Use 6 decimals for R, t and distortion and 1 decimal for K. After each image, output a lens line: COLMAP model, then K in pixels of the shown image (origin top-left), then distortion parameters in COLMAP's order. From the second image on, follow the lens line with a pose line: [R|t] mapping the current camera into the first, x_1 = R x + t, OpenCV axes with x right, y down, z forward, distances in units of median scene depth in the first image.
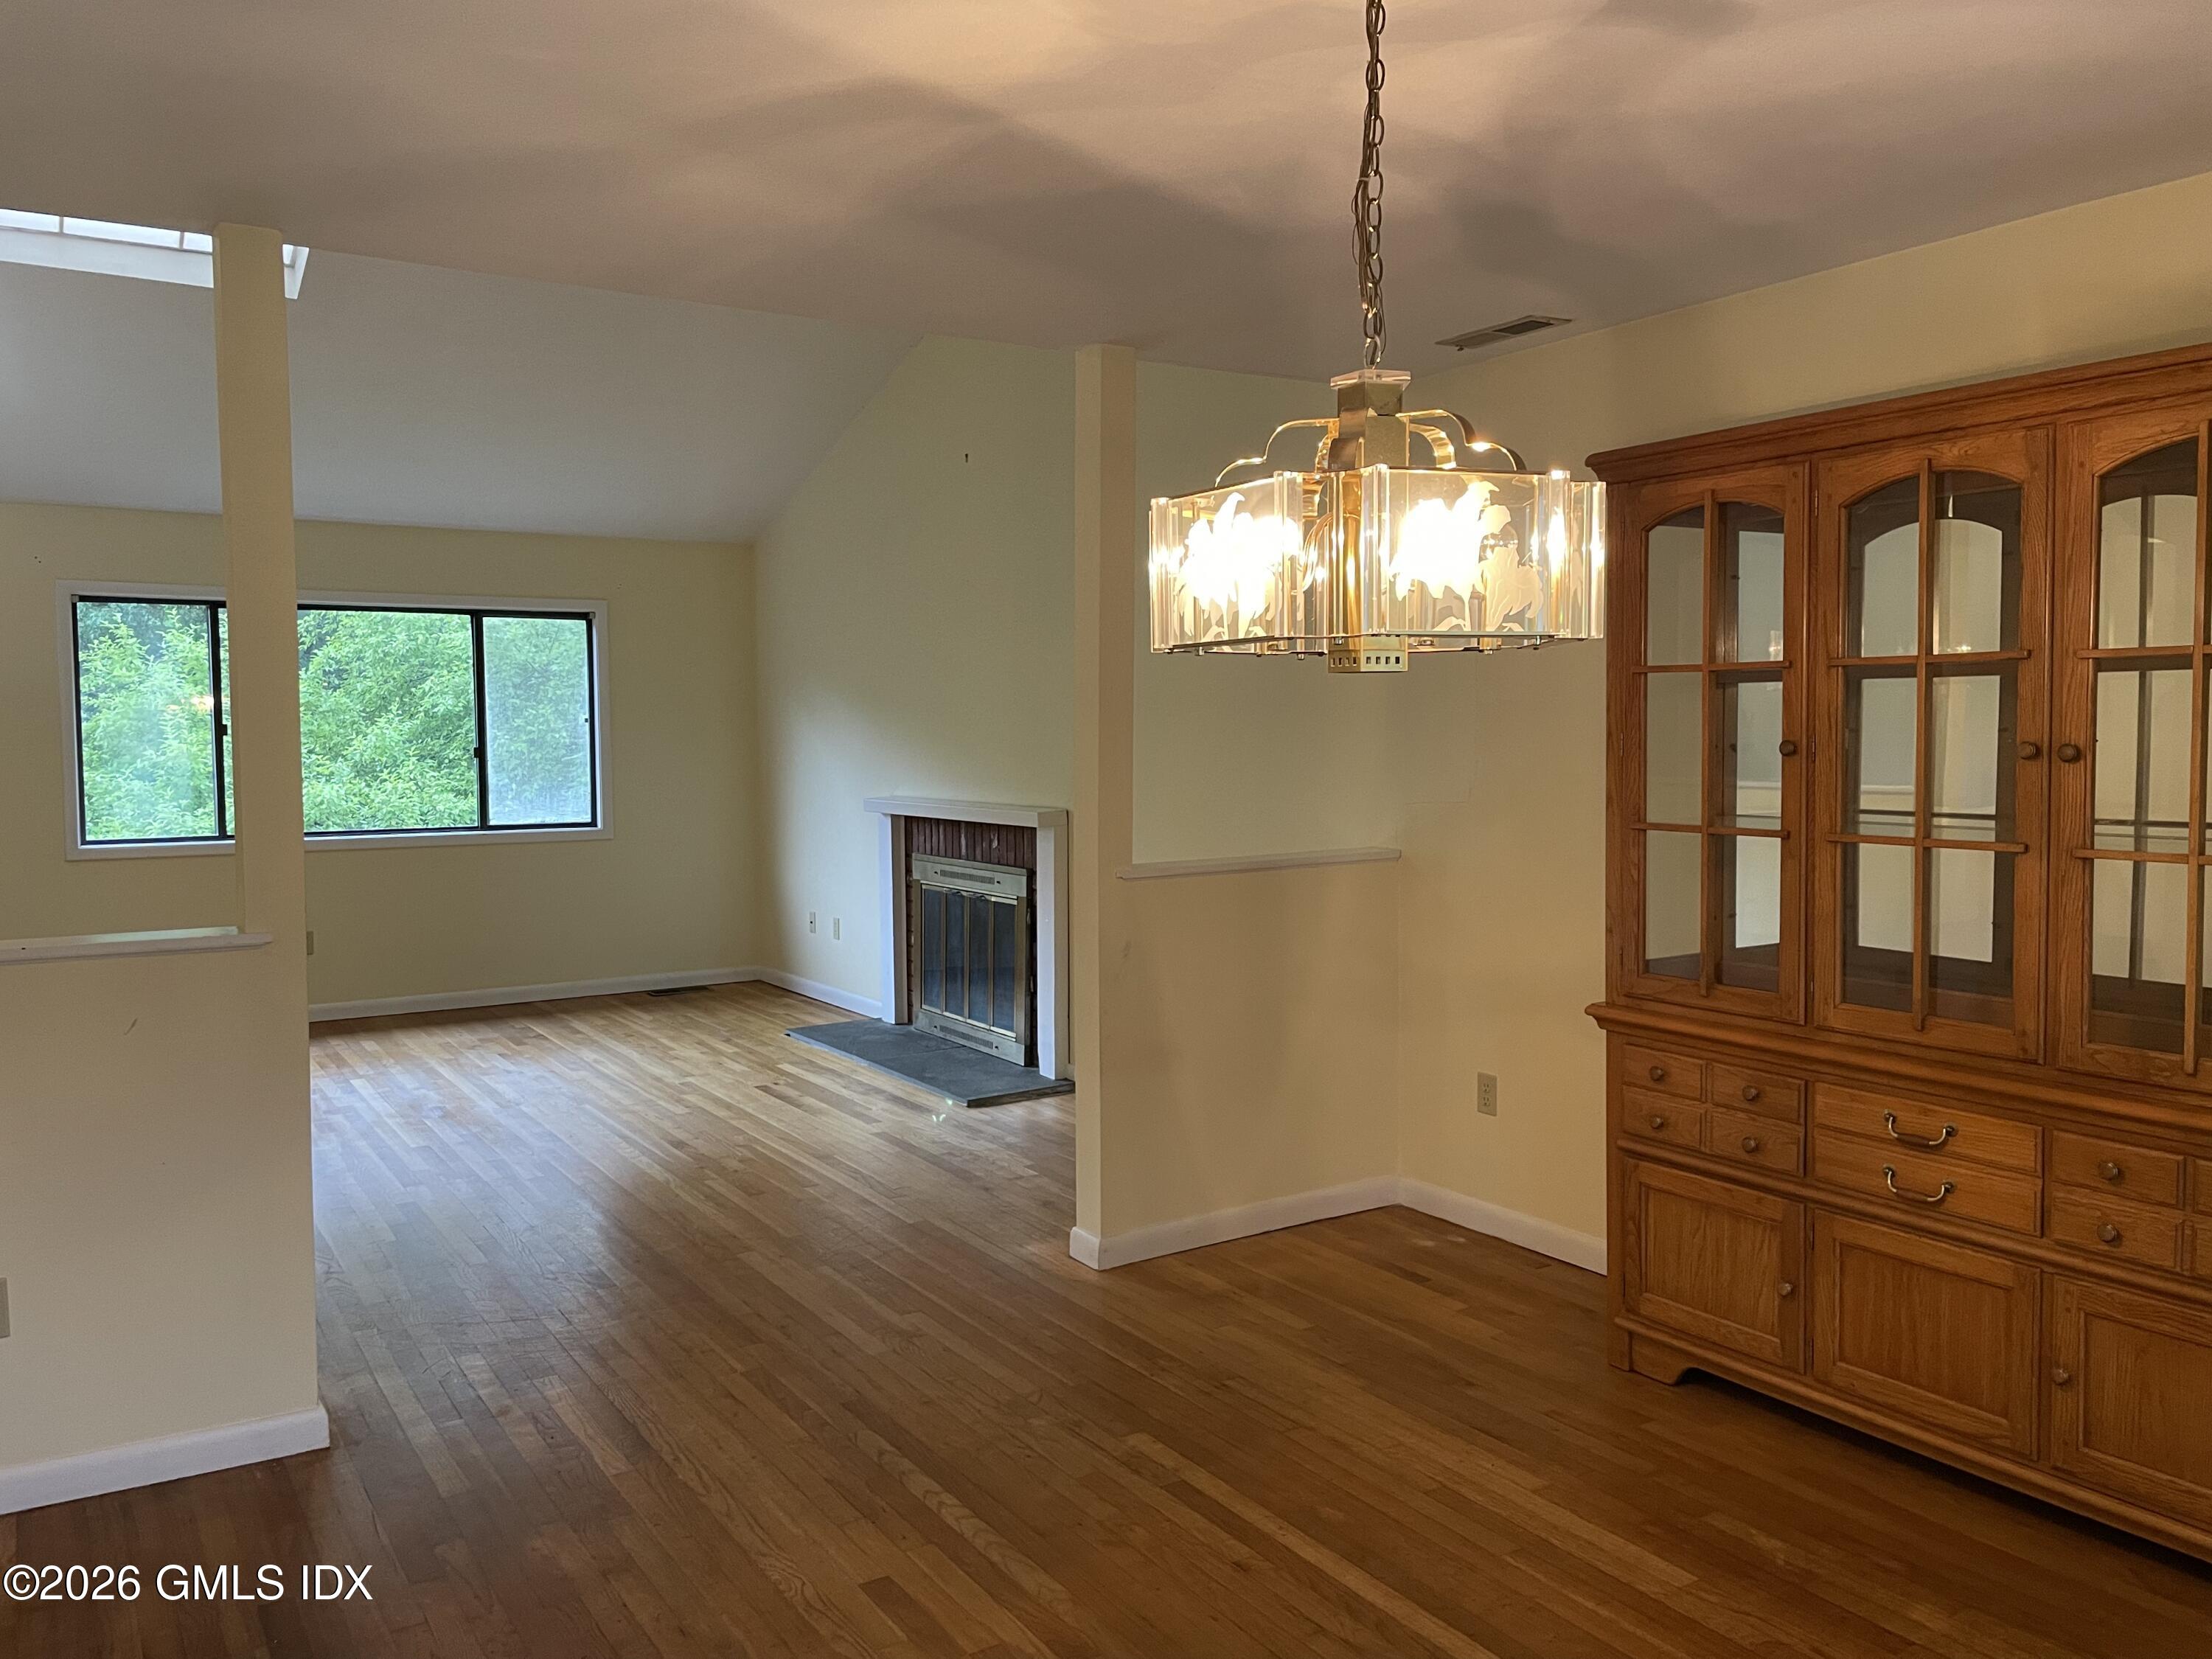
lens RADIAL K [[1673.1, 0, 1111.0], [0, 1673.1, 825.2], [0, 0, 1]] dist [0.061565, -0.056567]
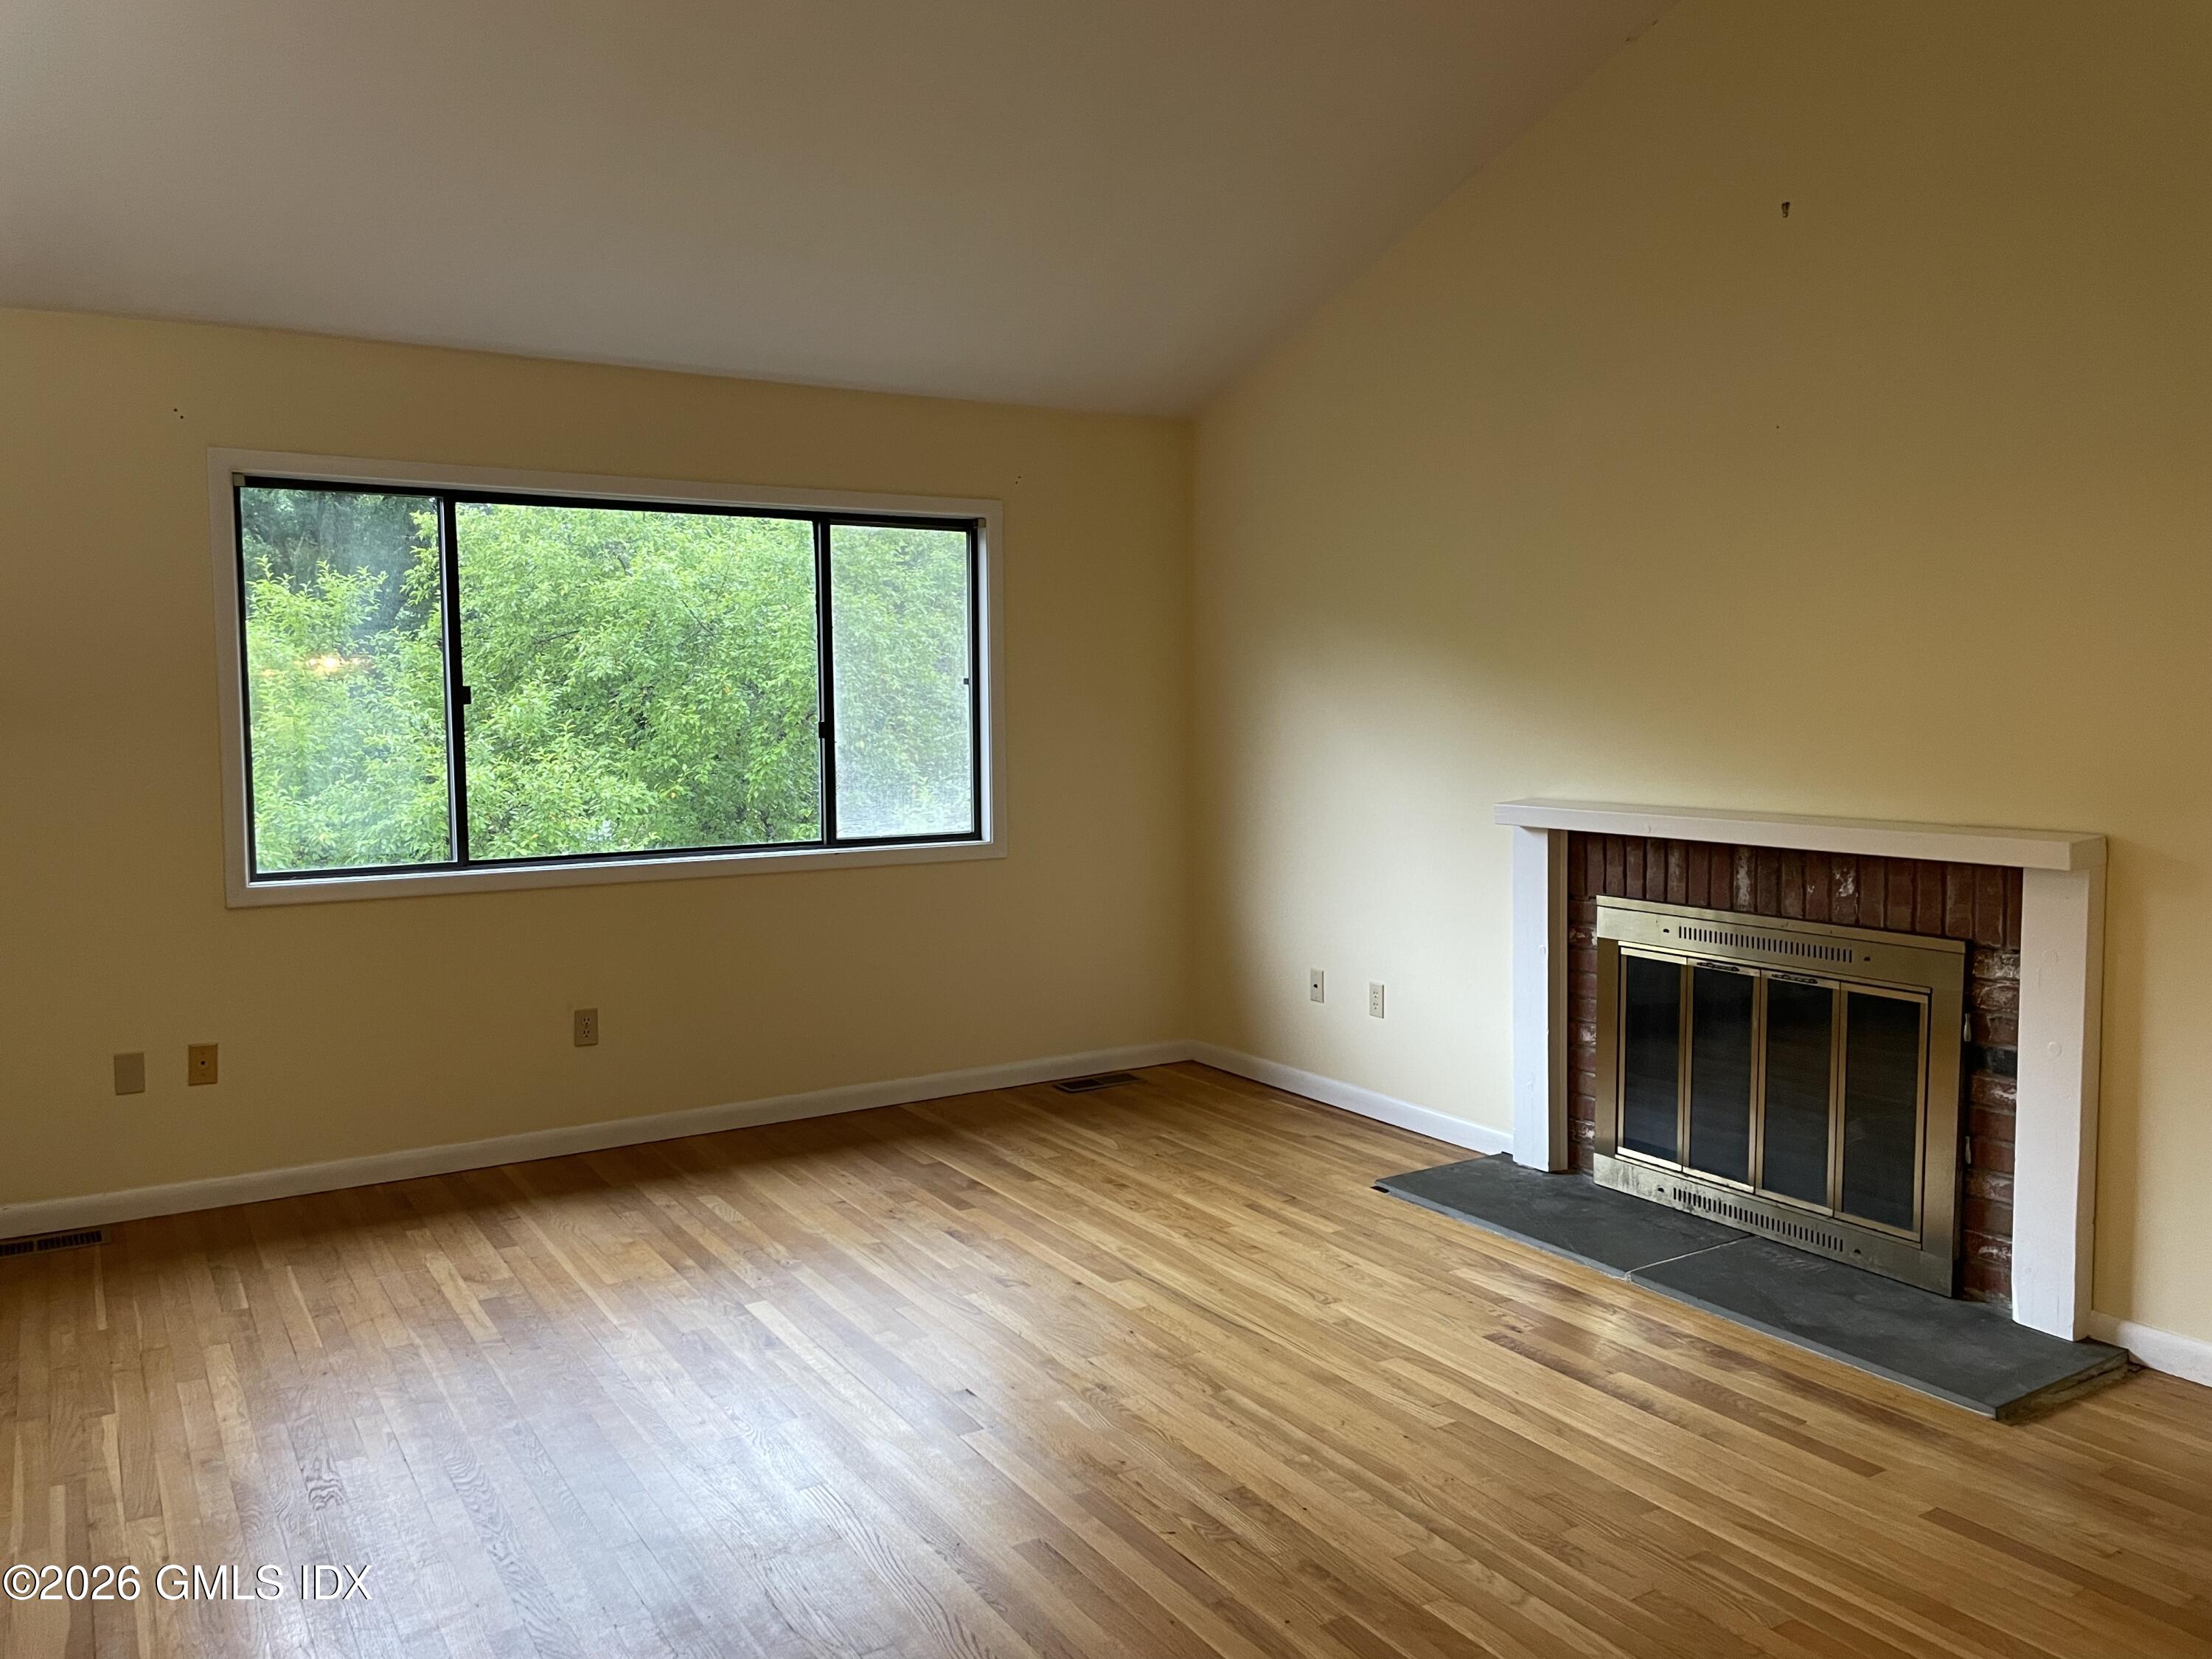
lens RADIAL K [[1673.1, 0, 1111.7], [0, 1673.1, 811.1], [0, 0, 1]] dist [0.061565, -0.056567]
pose [[0.999908, -0.000460, -0.013527, -0.293923], [0.000581, 0.999959, 0.008984, -0.019672], [0.013522, -0.008991, 0.999868, 0.400477]]
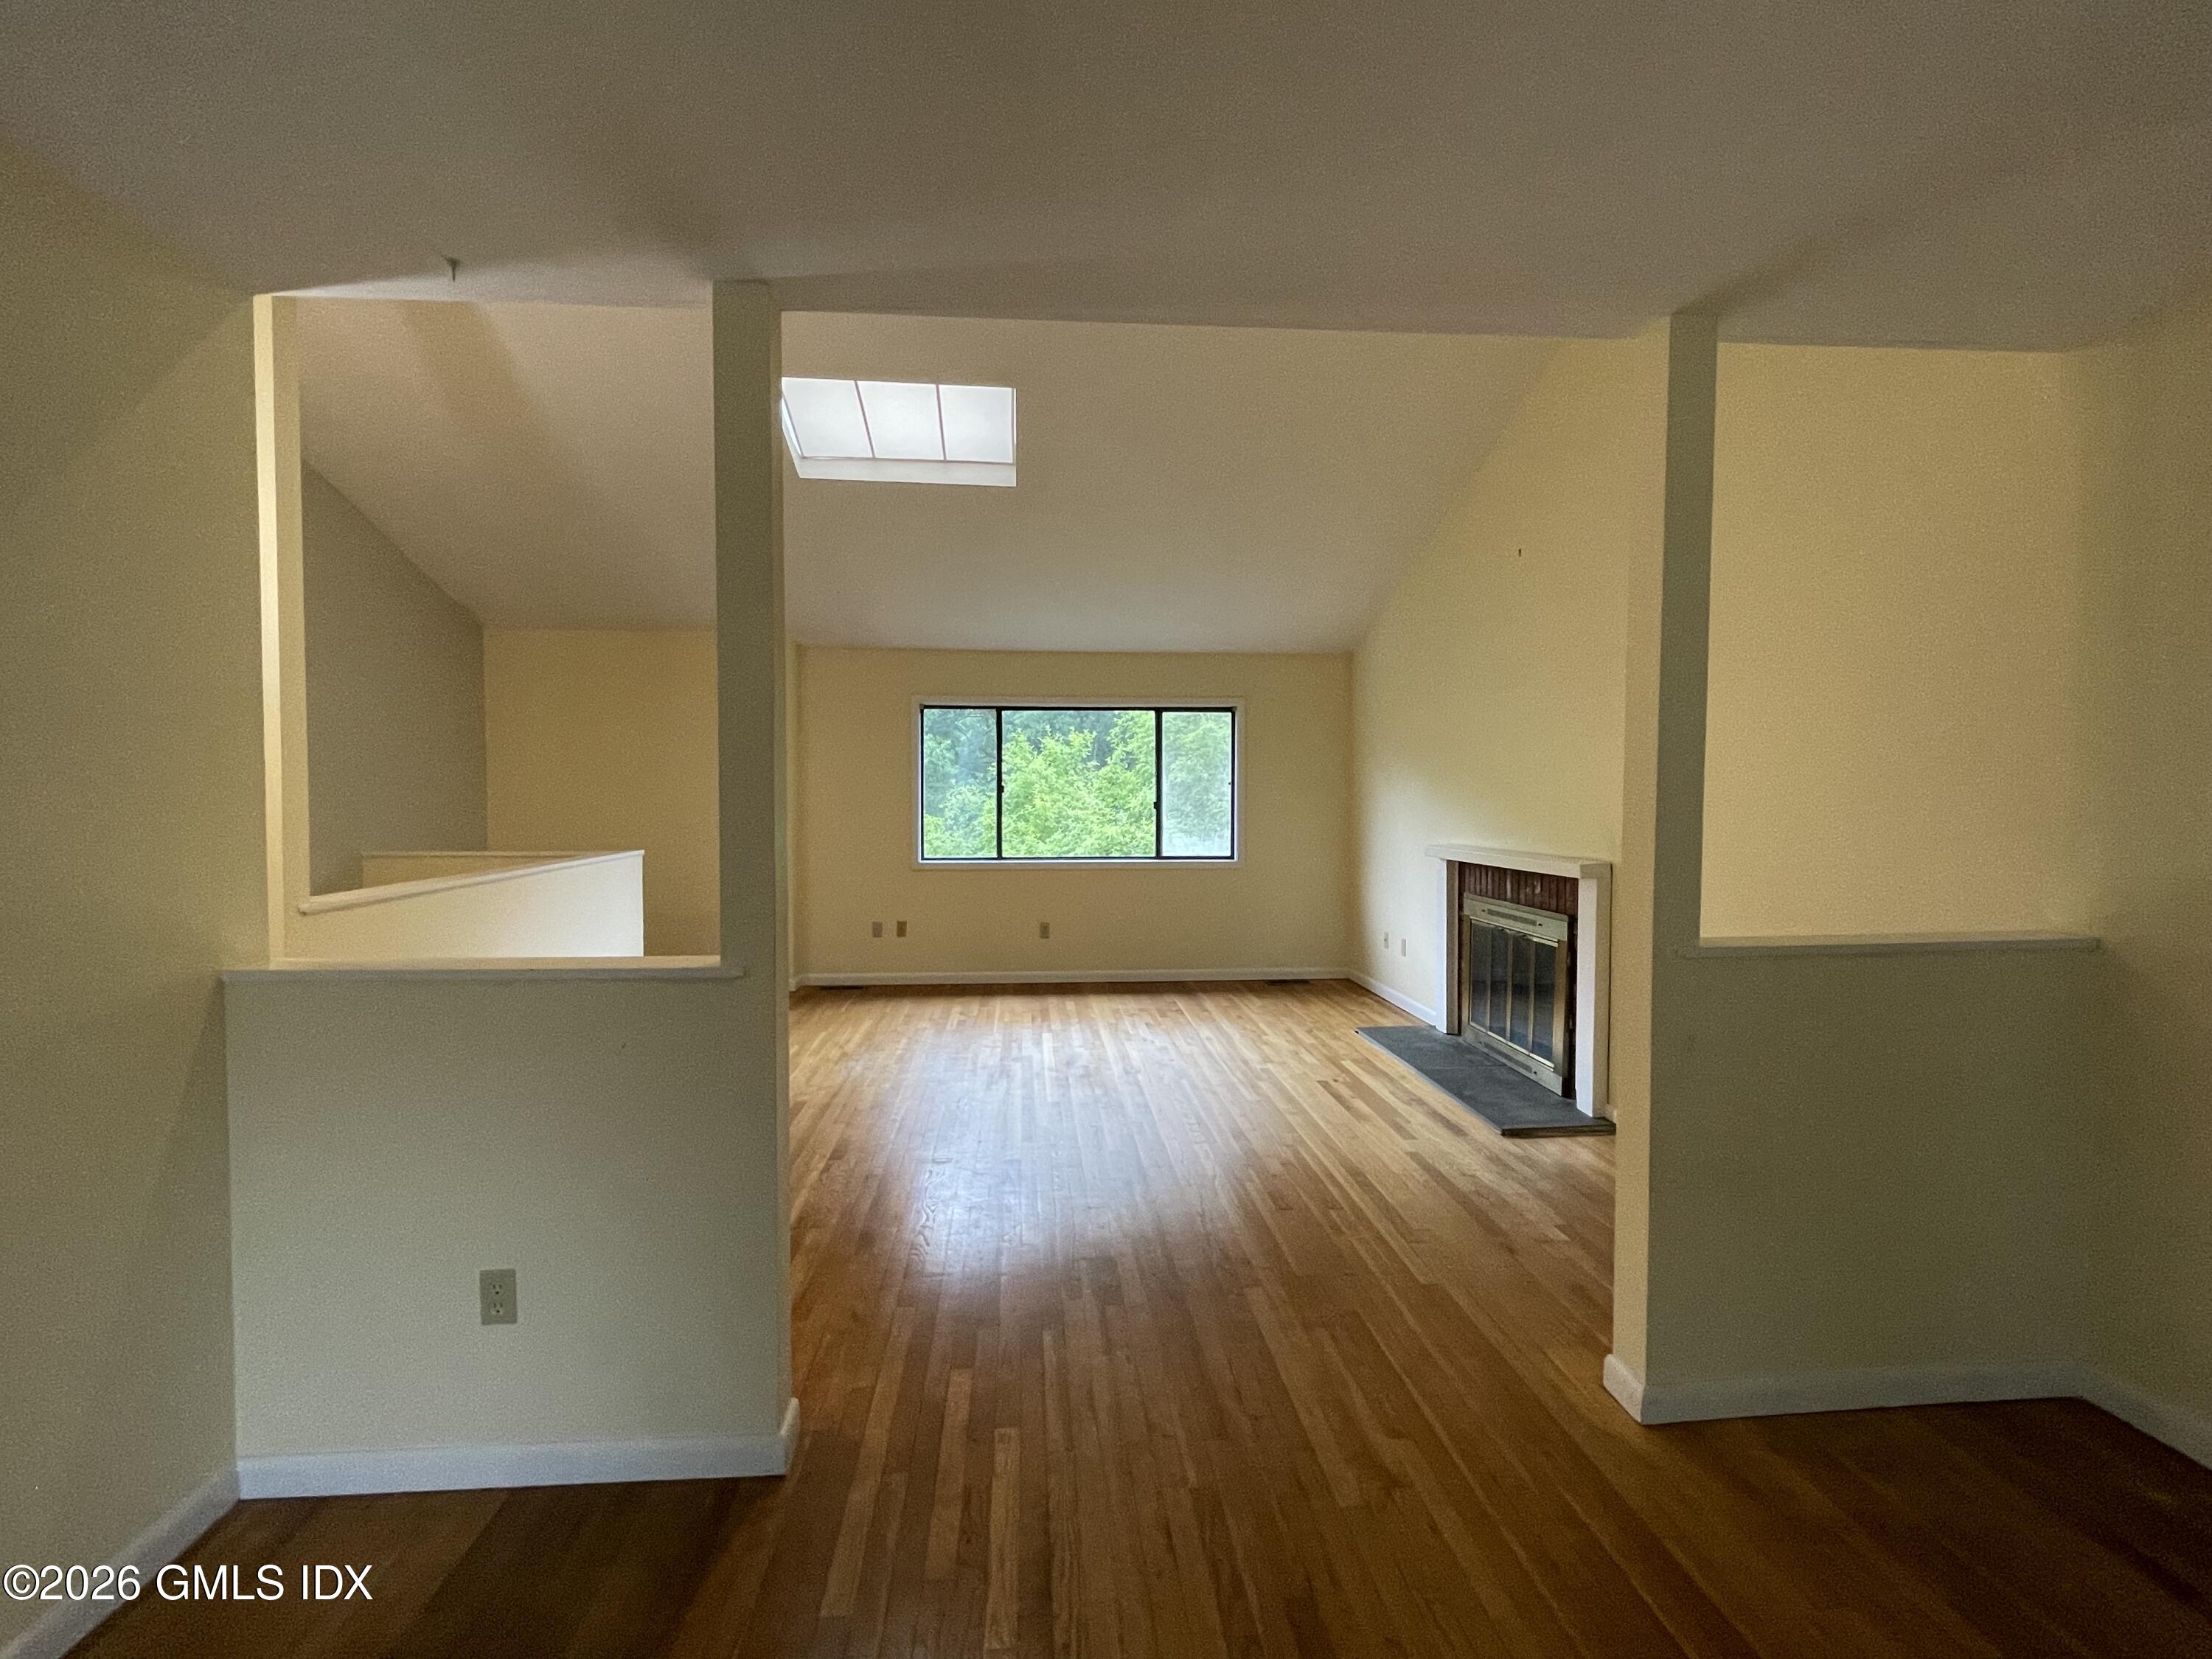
lens RADIAL K [[1007.4, 0, 1099.3], [0, 1007.4, 821.8], [0, 0, 1]] dist [-0.002740, -0.000247]
pose [[0.879497, 0.019716, -0.475496, -0.007568], [-0.035137, 0.999105, -0.023564, -0.008053], [0.474606, 0.037432, 0.879402, 0.250248]]
